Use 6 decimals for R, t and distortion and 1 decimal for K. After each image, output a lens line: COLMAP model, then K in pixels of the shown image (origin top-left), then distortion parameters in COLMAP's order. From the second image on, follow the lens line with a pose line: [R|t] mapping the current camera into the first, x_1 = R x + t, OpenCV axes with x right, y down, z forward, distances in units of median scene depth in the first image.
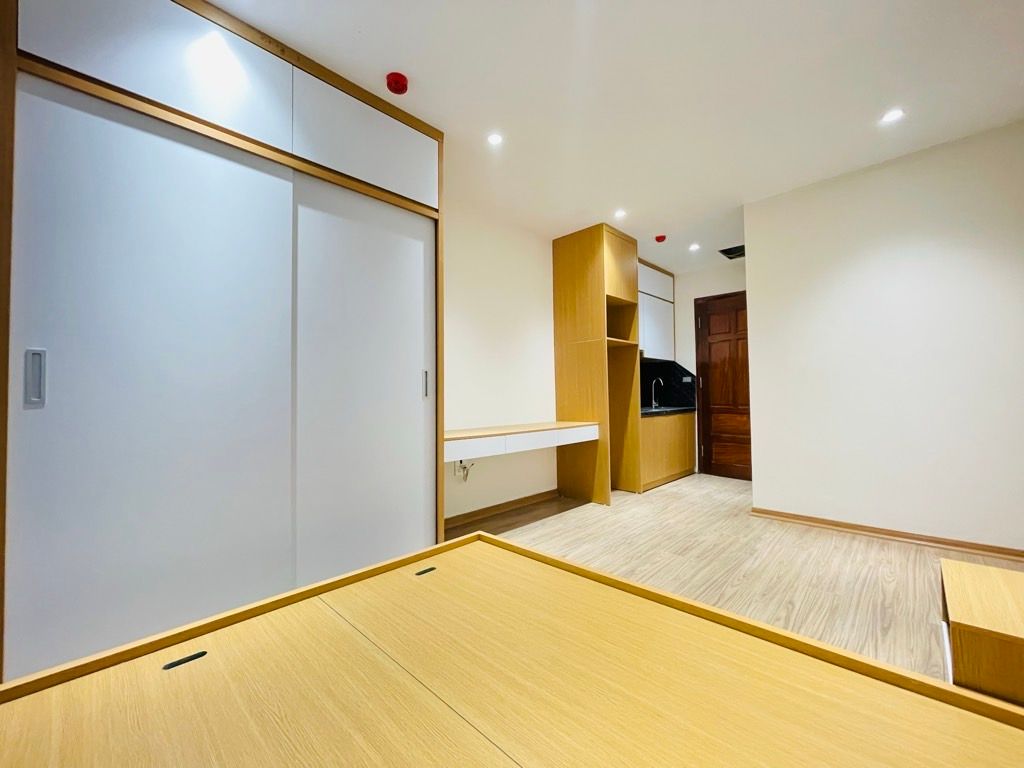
lens RADIAL K [[413.1, 0, 512.0], [0, 413.1, 381.7], [0, 0, 1]] dist [0.000842, 0.000573]
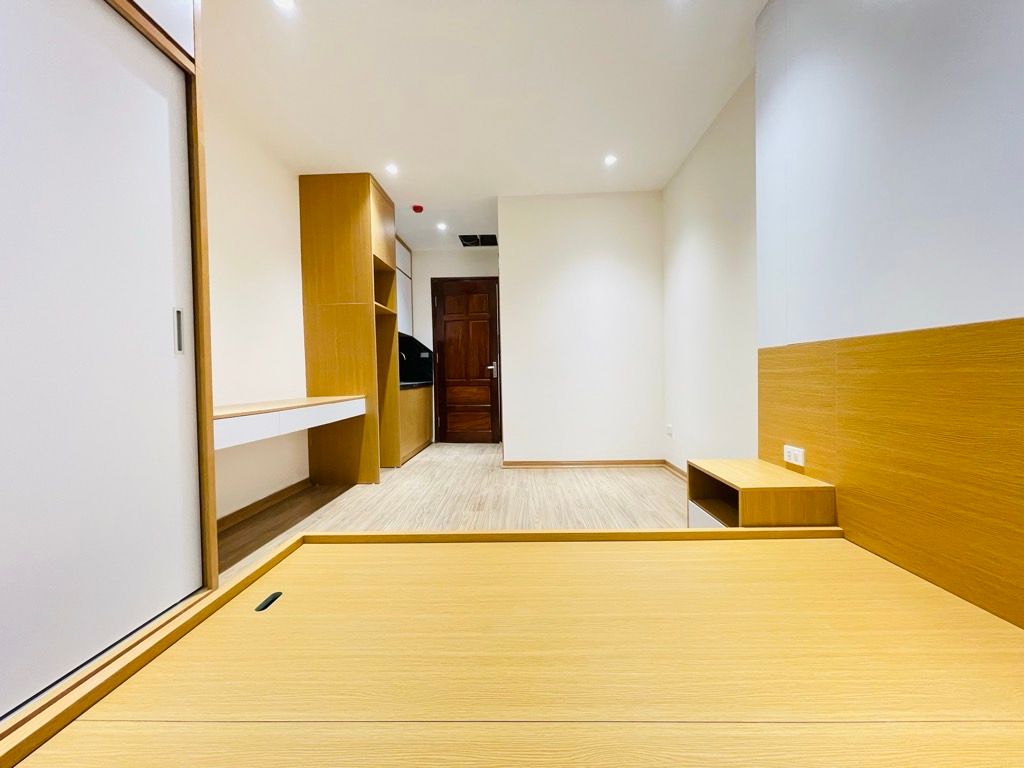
lens RADIAL K [[413.1, 0, 512.0], [0, 413.1, 381.7], [0, 0, 1]] dist [0.000842, 0.000573]
pose [[0.737179, -0.013200, 0.675568, -0.164949], [-0.012132, 0.999389, 0.032766, 0.035344], [-0.675588, -0.032350, 0.736569, 0.116086]]
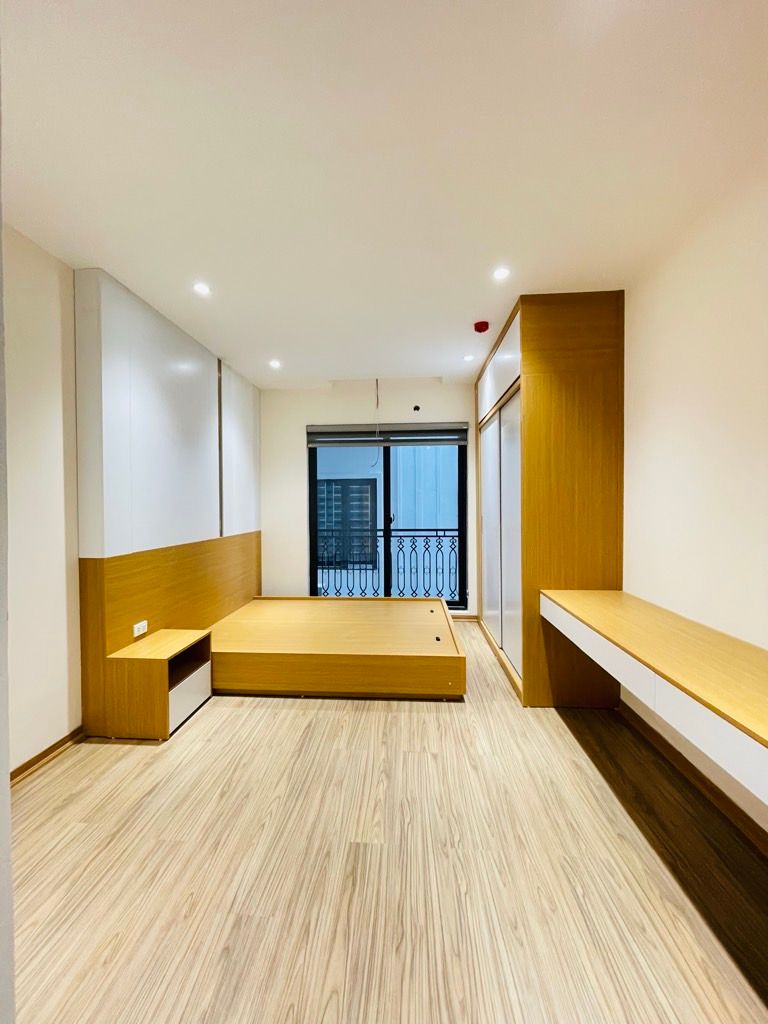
lens RADIAL K [[413.1, 0, 380.2], [0, 413.1, 511.3], [0, 0, 1]] dist [0.000842, 0.000573]
pose [[-0.767636, 0.024109, -0.640432, 0.507128], [0.036503, 0.999315, -0.006135, -0.042692], [0.639846, -0.028087, -0.767990, 1.010586]]
